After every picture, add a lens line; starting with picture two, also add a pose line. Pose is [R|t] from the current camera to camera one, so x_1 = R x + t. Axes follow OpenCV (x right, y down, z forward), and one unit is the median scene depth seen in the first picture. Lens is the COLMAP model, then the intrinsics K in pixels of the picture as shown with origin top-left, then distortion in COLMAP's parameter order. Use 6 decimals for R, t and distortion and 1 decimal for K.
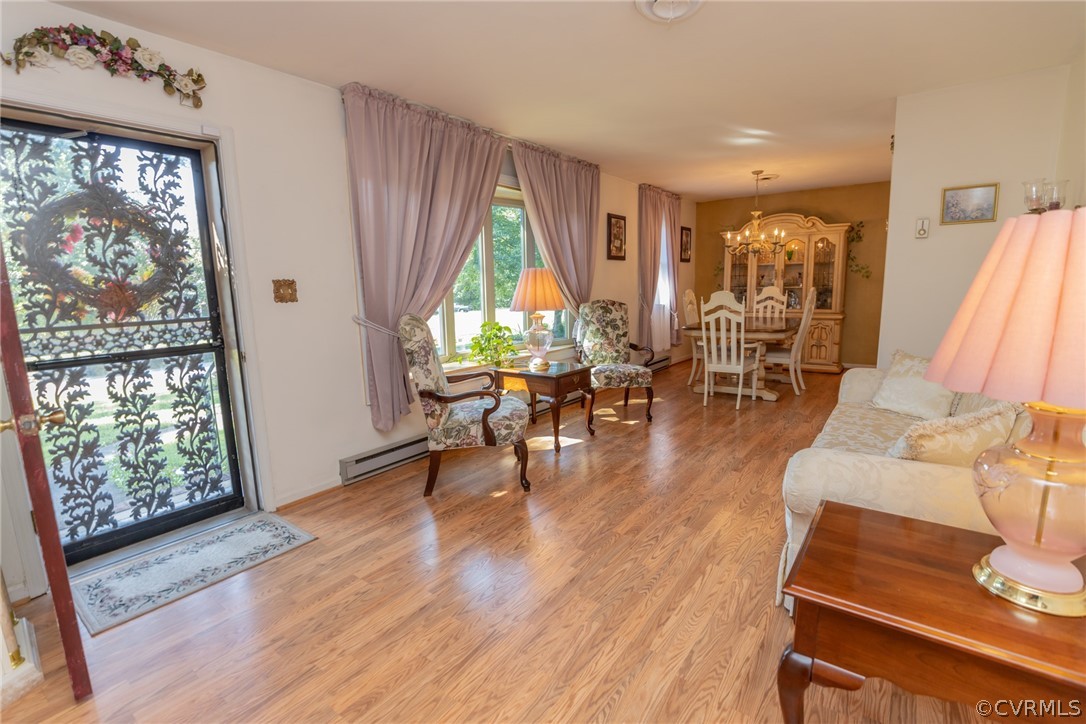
lens RADIAL K [[498.6, 0, 541.5], [0, 498.6, 366.7], [0, 0, 1]] dist [-0.025531, 0.002606]
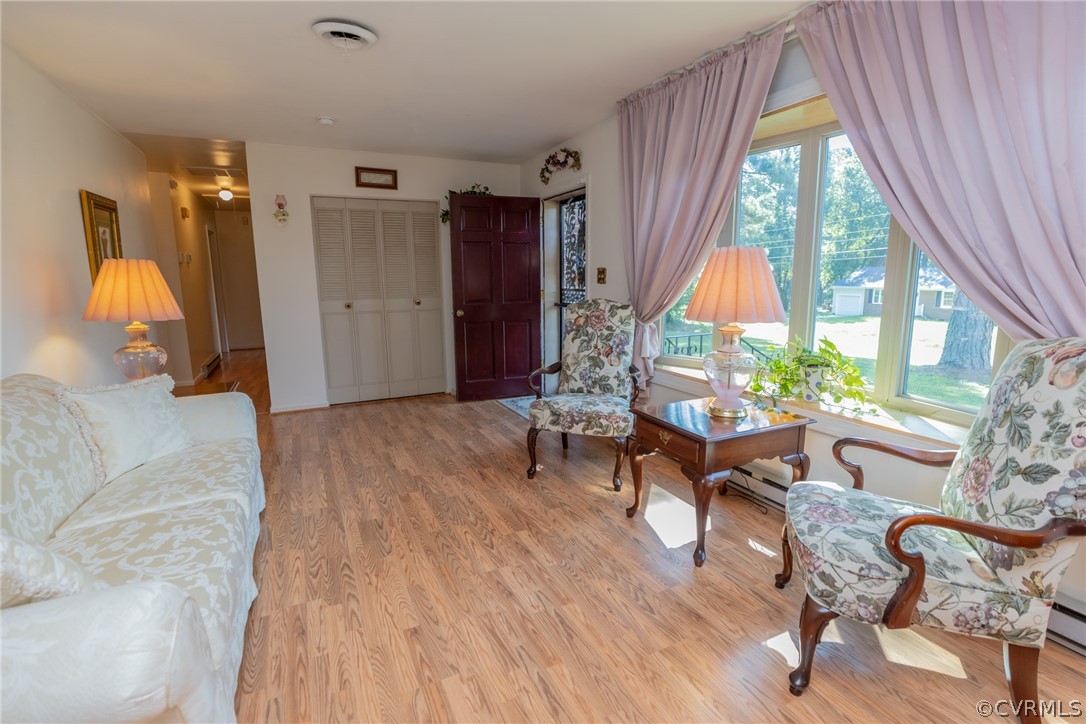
lens RADIAL K [[498.6, 0, 538.2], [0, 498.6, 357.0], [0, 0, 1]] dist [-0.025531, 0.002606]
pose [[-0.462483, 0.170312, -0.870117, 0.947577], [-0.125719, 0.958865, 0.254505, -0.293734], [0.877670, 0.227095, -0.422047, 1.621509]]
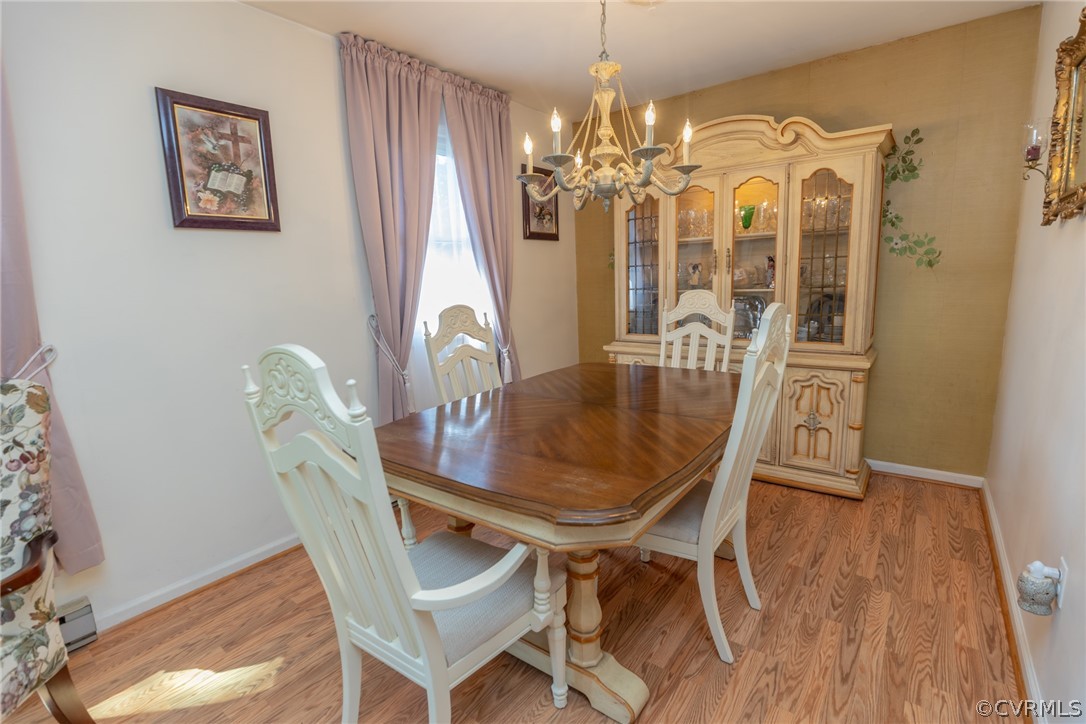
lens RADIAL K [[498.6, 0, 534.8], [0, 498.6, 367.8], [0, 0, 1]] dist [-0.025531, 0.002606]
pose [[0.999598, -0.010433, -0.026356, 0.822823], [0.010818, 0.999837, 0.014487, -0.253935], [0.026201, -0.014767, 0.999548, 1.404374]]
